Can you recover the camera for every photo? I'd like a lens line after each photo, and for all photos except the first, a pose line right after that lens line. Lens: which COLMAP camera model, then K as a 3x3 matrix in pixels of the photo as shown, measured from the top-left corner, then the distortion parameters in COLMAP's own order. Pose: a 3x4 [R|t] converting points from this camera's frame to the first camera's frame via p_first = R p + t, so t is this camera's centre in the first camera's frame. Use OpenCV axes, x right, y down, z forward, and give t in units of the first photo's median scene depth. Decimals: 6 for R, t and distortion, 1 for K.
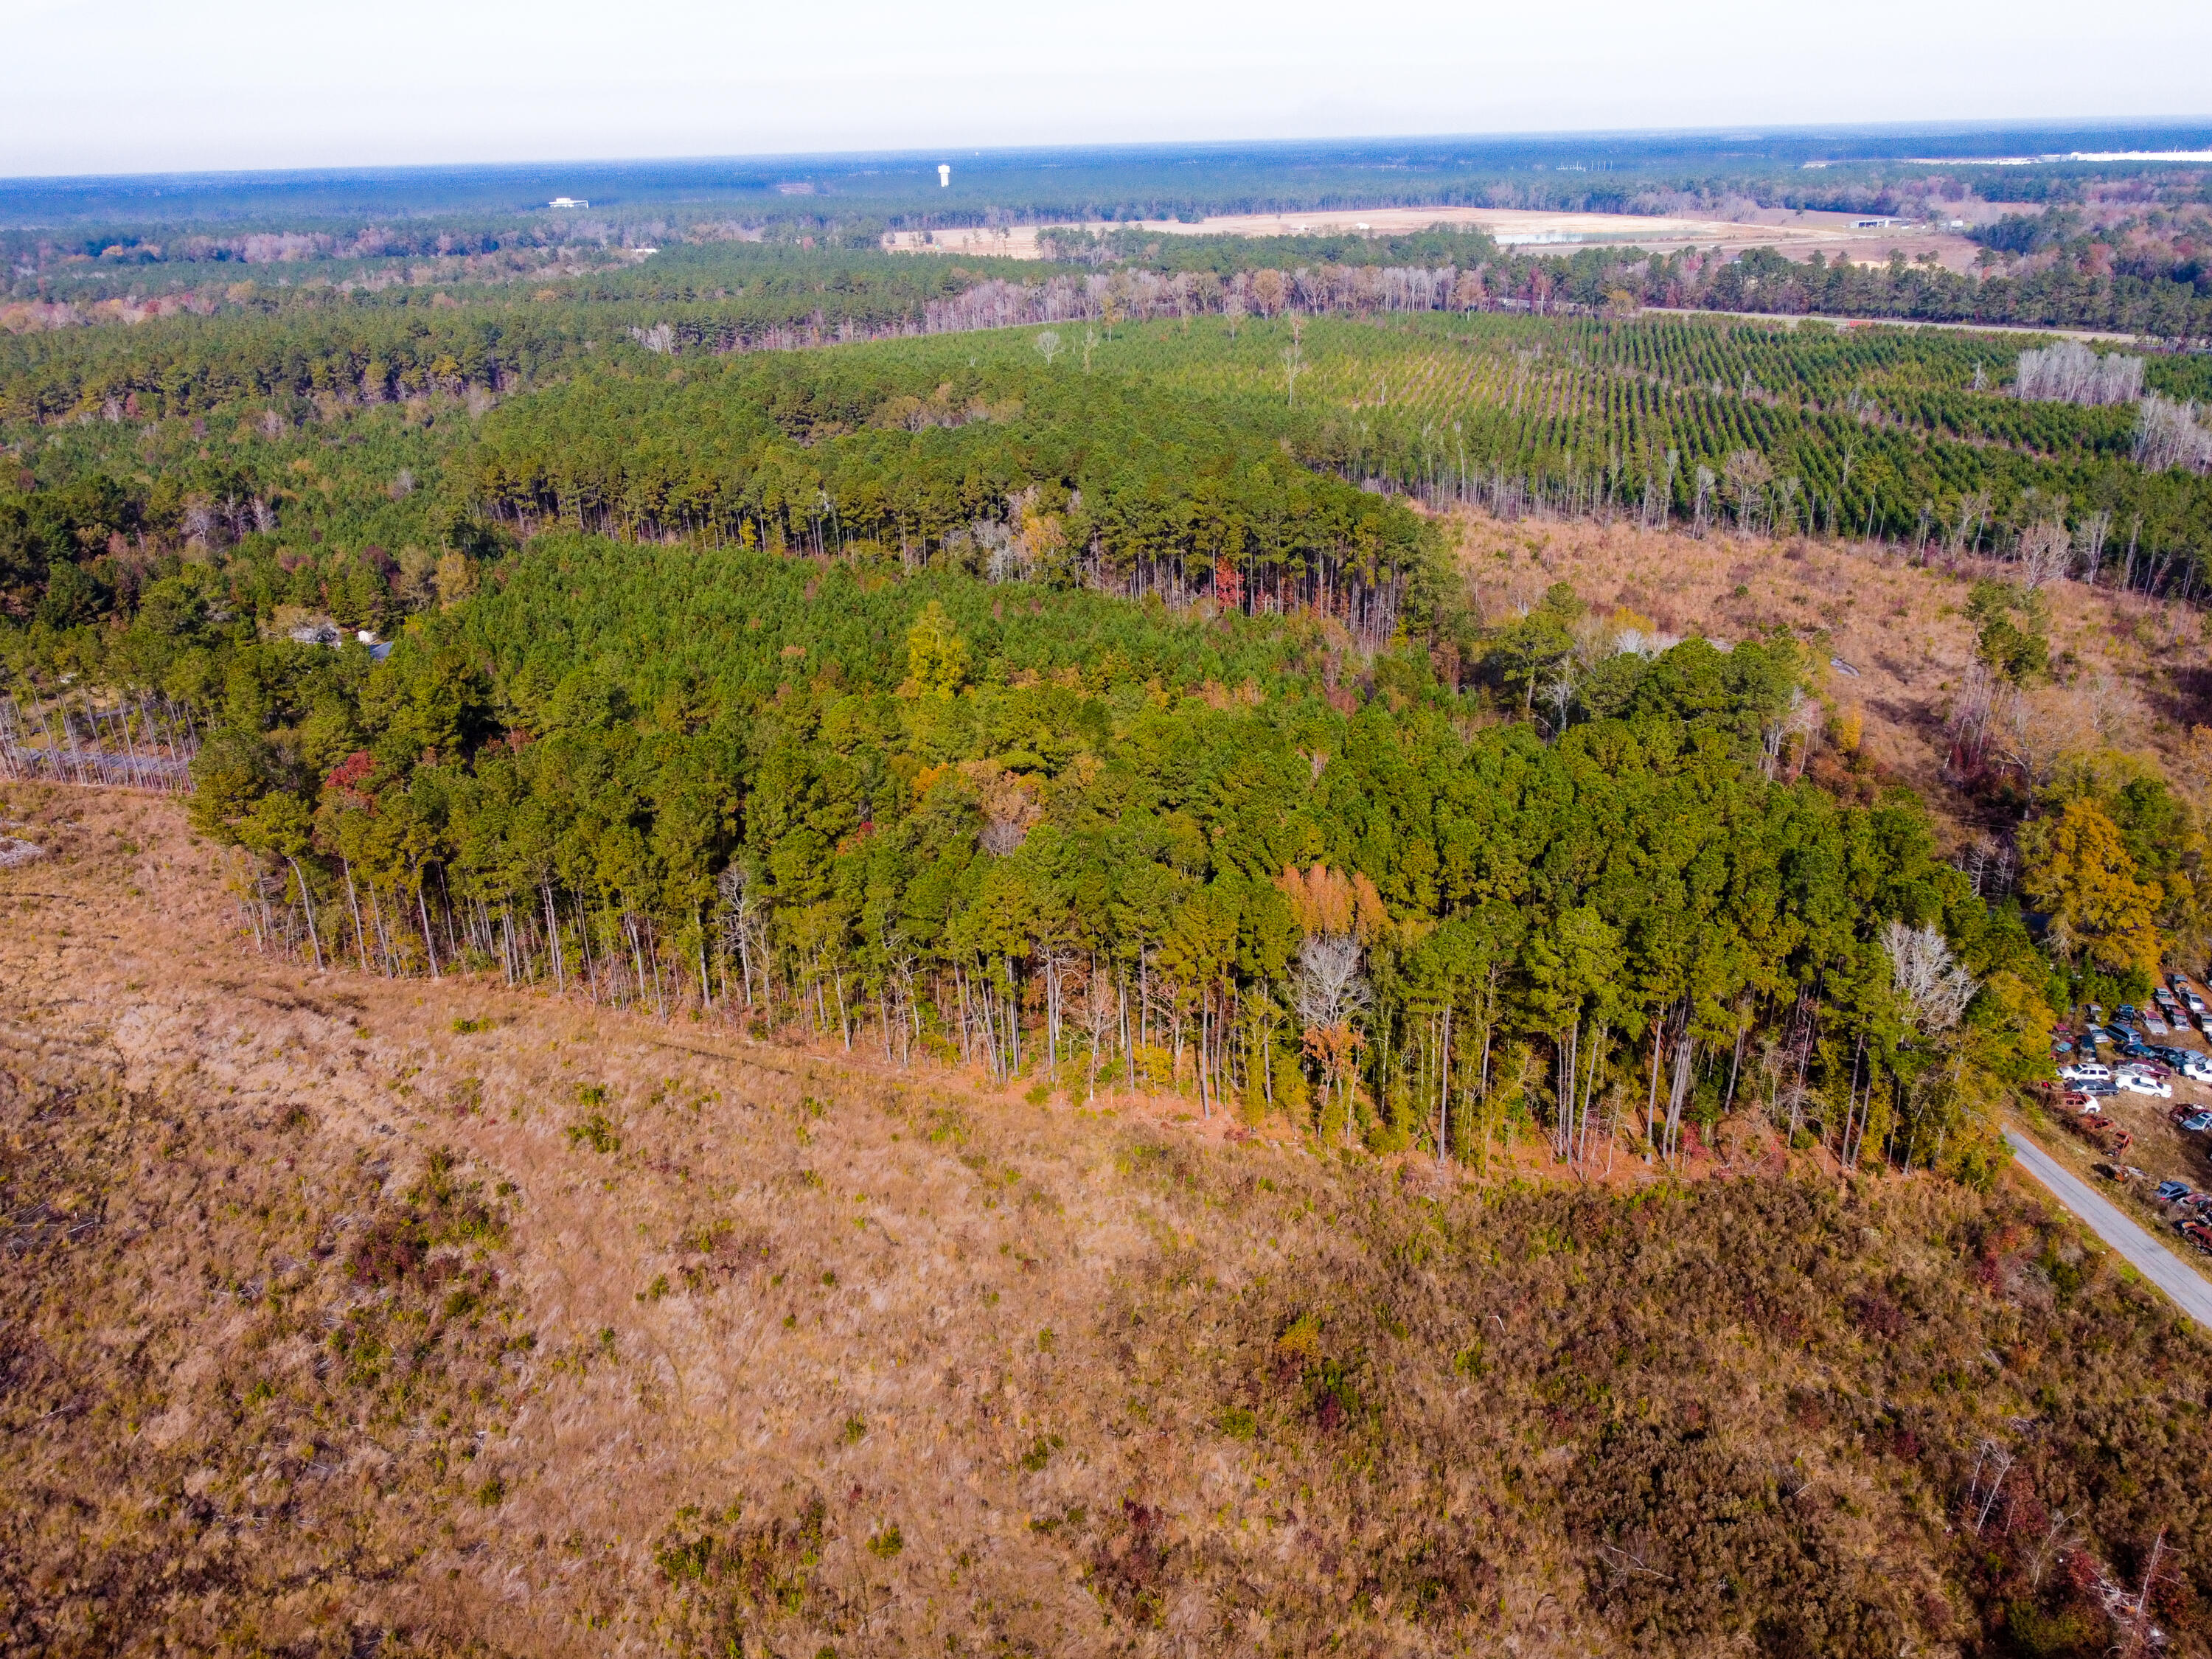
lens RADIAL K [[1687.7, 0, 1093.9], [0, 1687.7, 827.0], [0, 0, 1]] dist [0.002836, -0.010396]
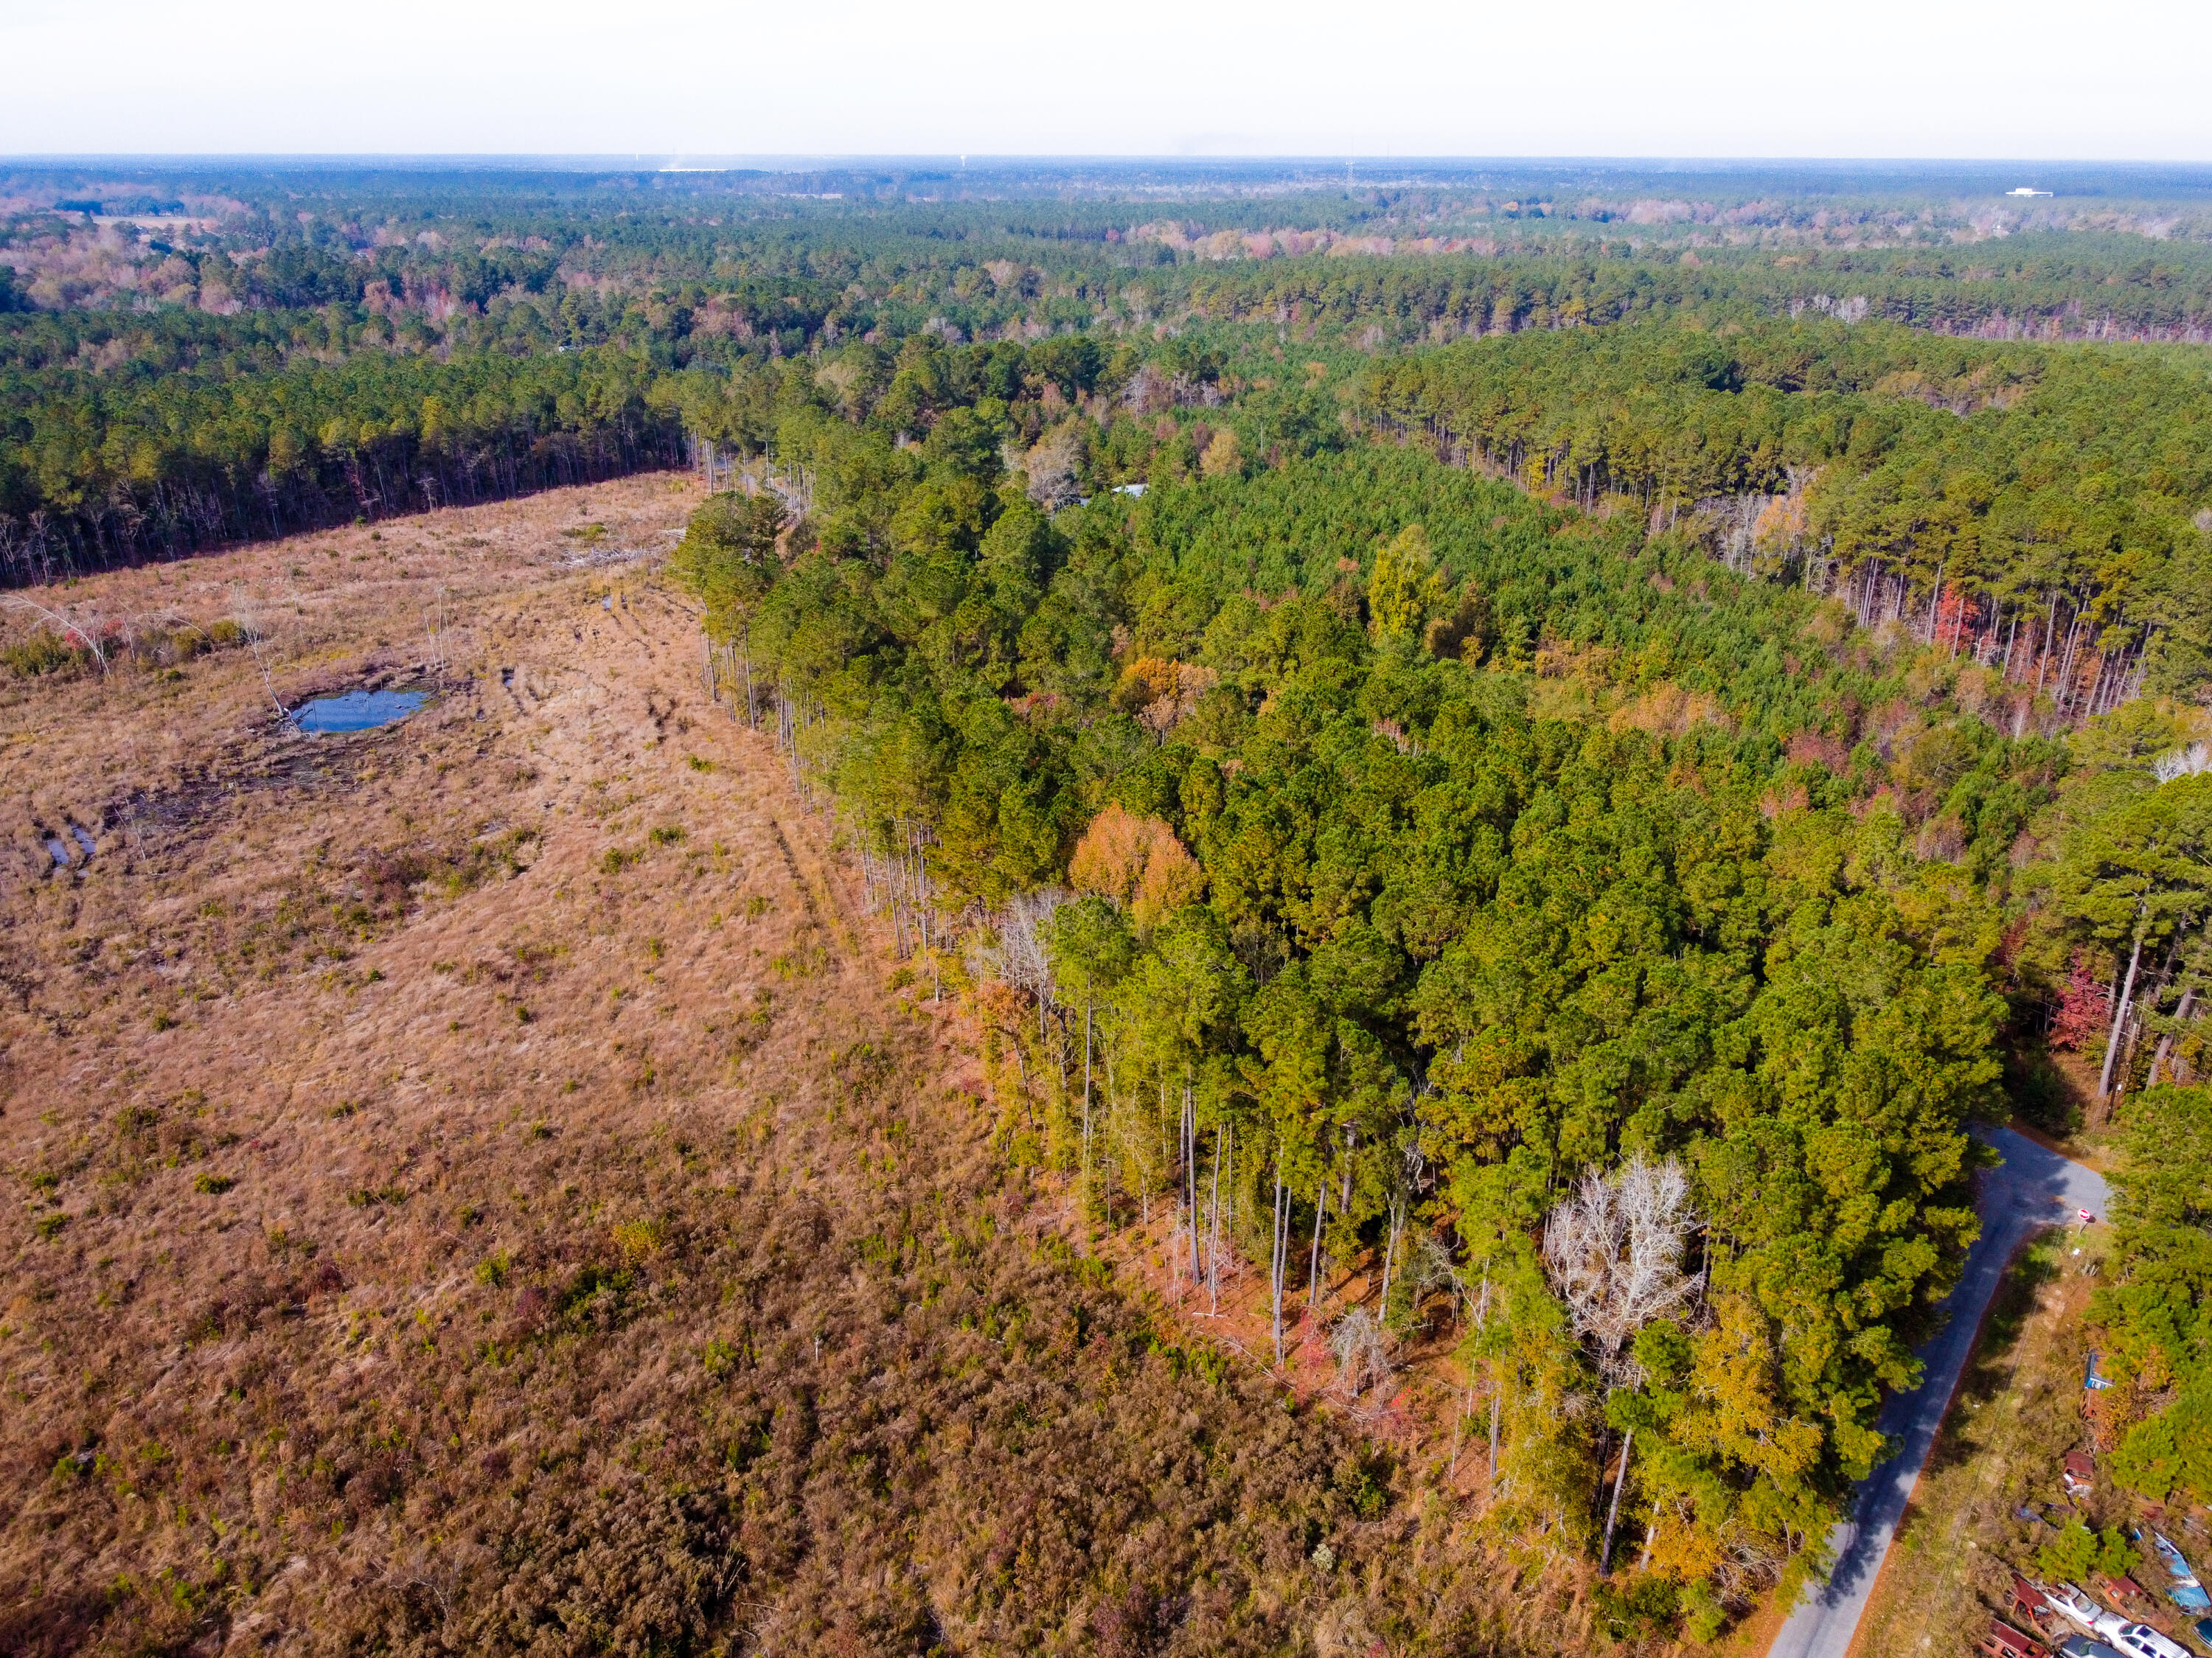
lens RADIAL K [[1687.6, 0, 1096.2], [0, 1687.6, 830.4], [0, 0, 1]] dist [0.002836, -0.010396]
pose [[0.691364, 0.300507, -0.657048, 0.682942], [-0.295972, 0.947391, 0.121868, -0.067396], [0.659103, 0.110212, 0.743933, 0.408122]]
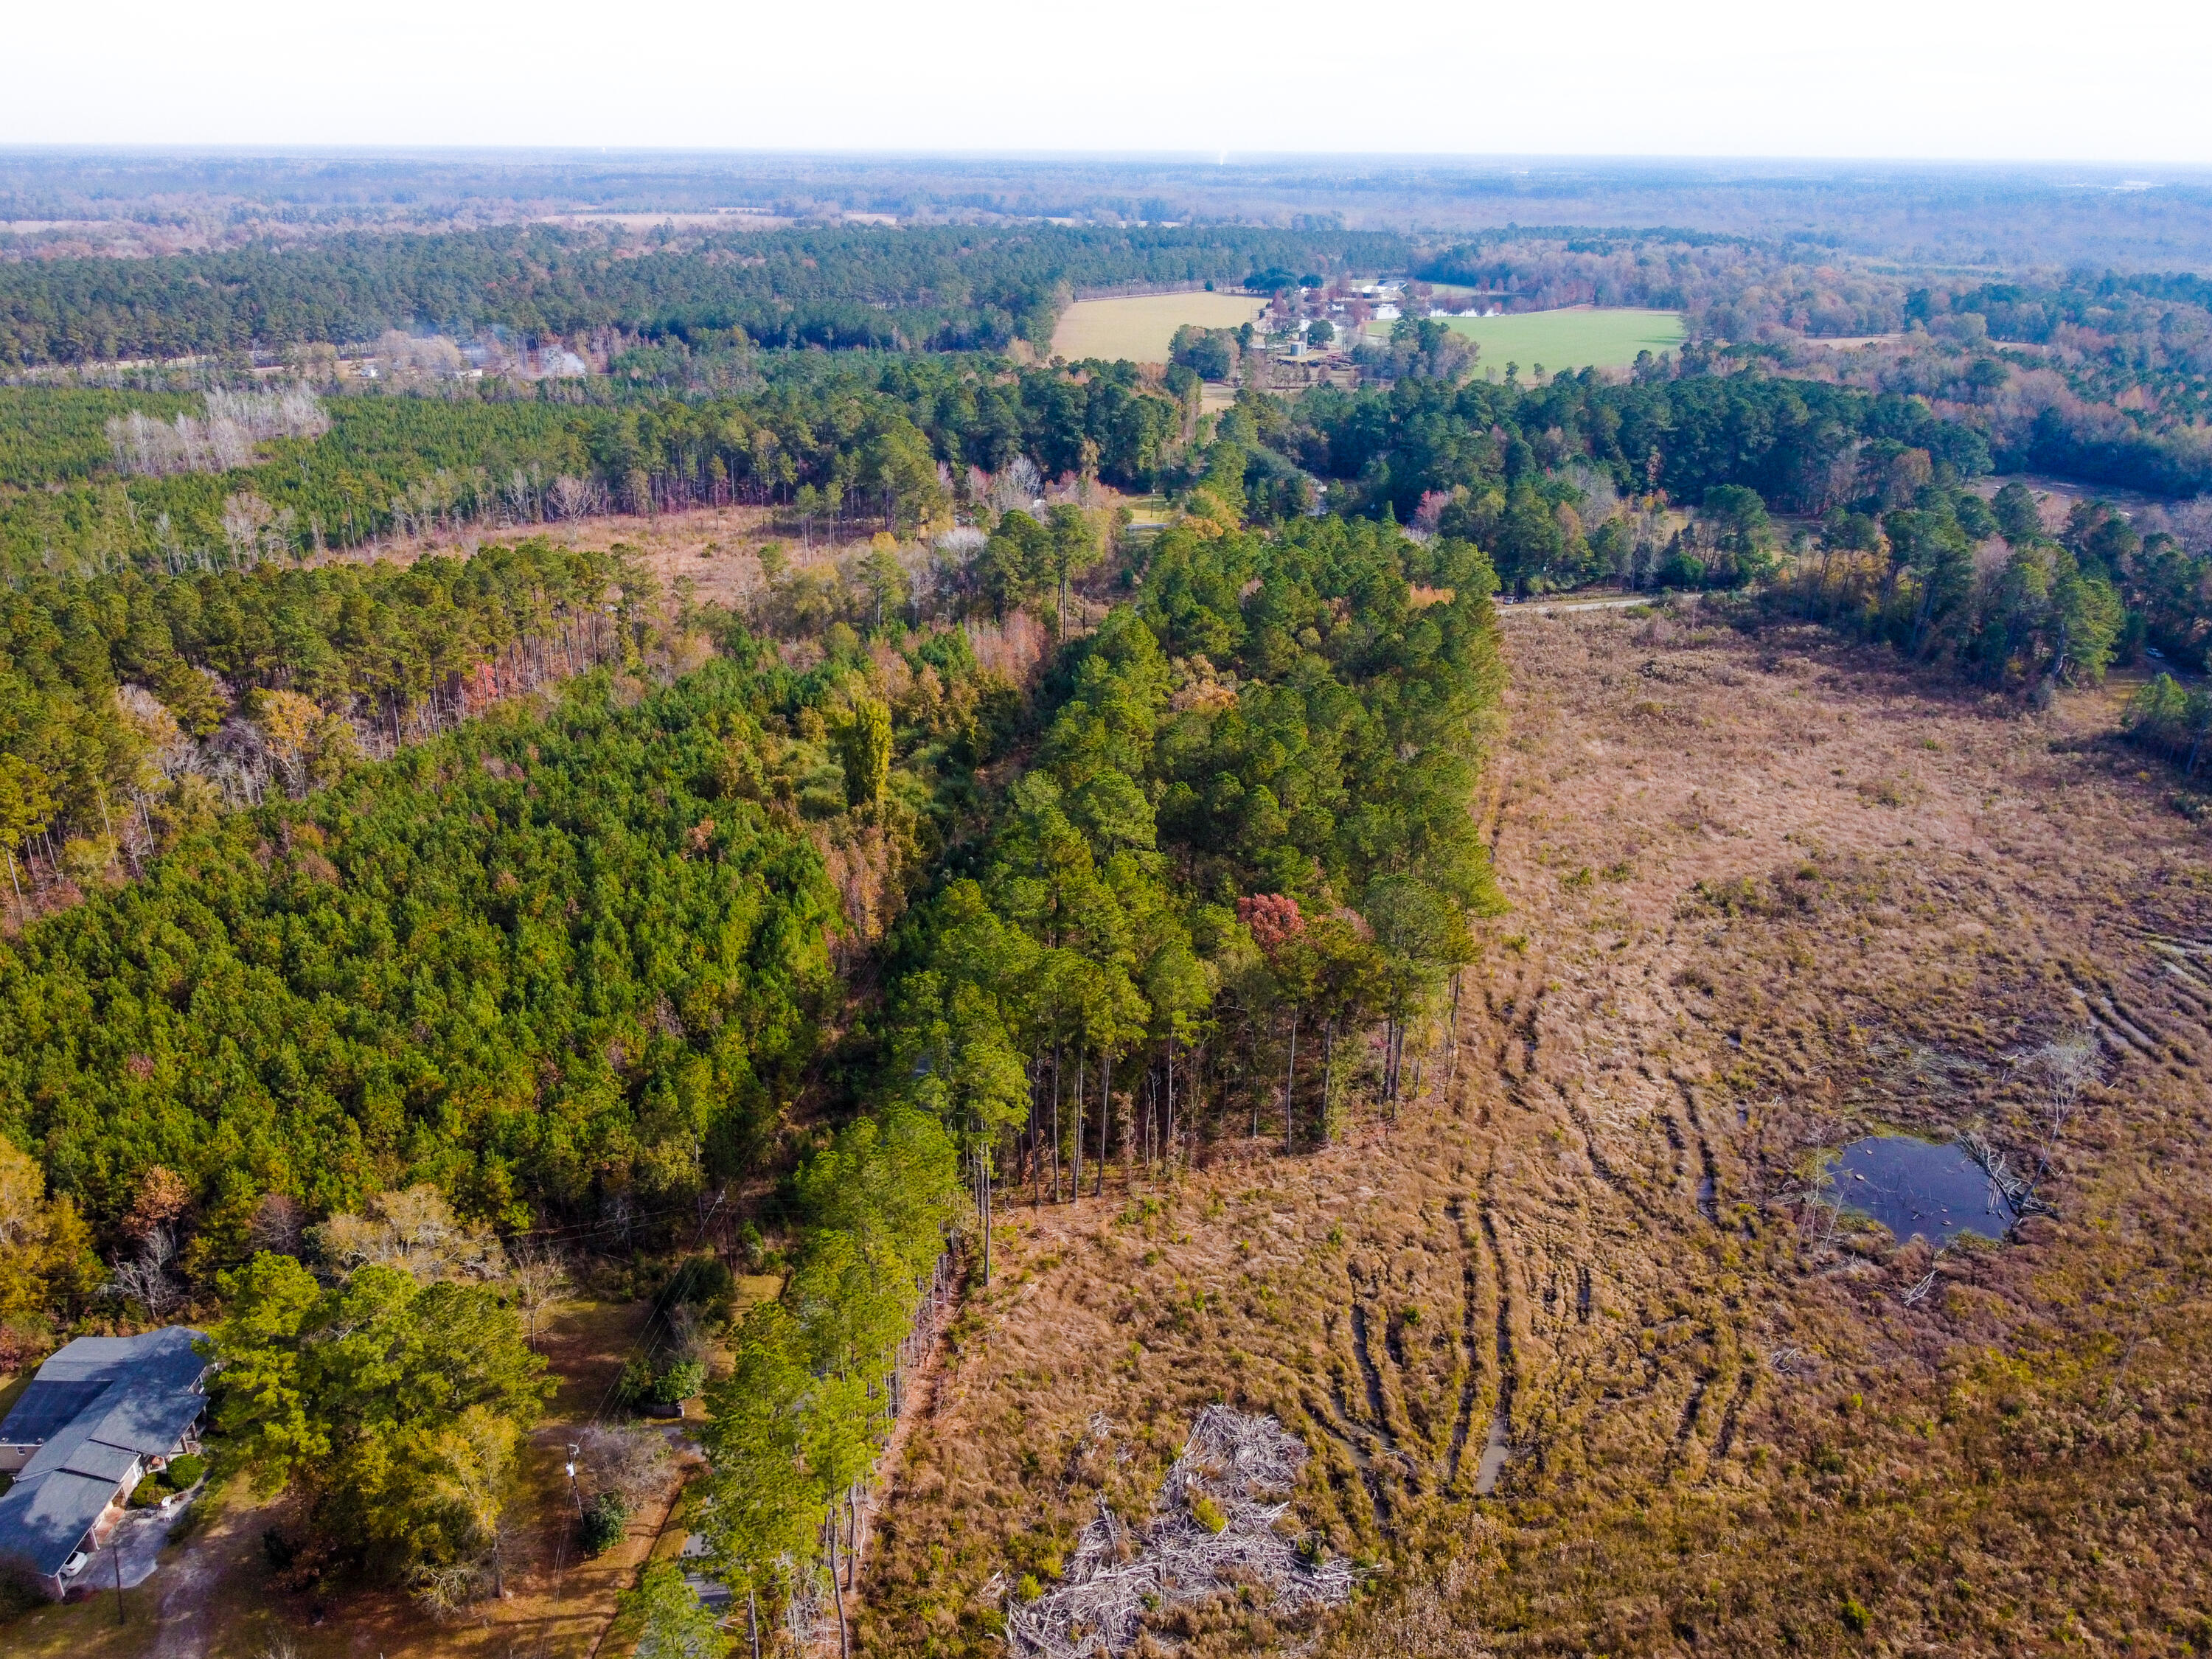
lens RADIAL K [[1687.7, 0, 1099.0], [0, 1687.7, 833.9], [0, 0, 1]] dist [0.002836, -0.010396]
pose [[-0.136036, -0.343774, 0.929147, -1.666606], [0.377978, 0.848914, 0.369429, -0.582957], [-0.915766, 0.401453, 0.014456, 1.463023]]
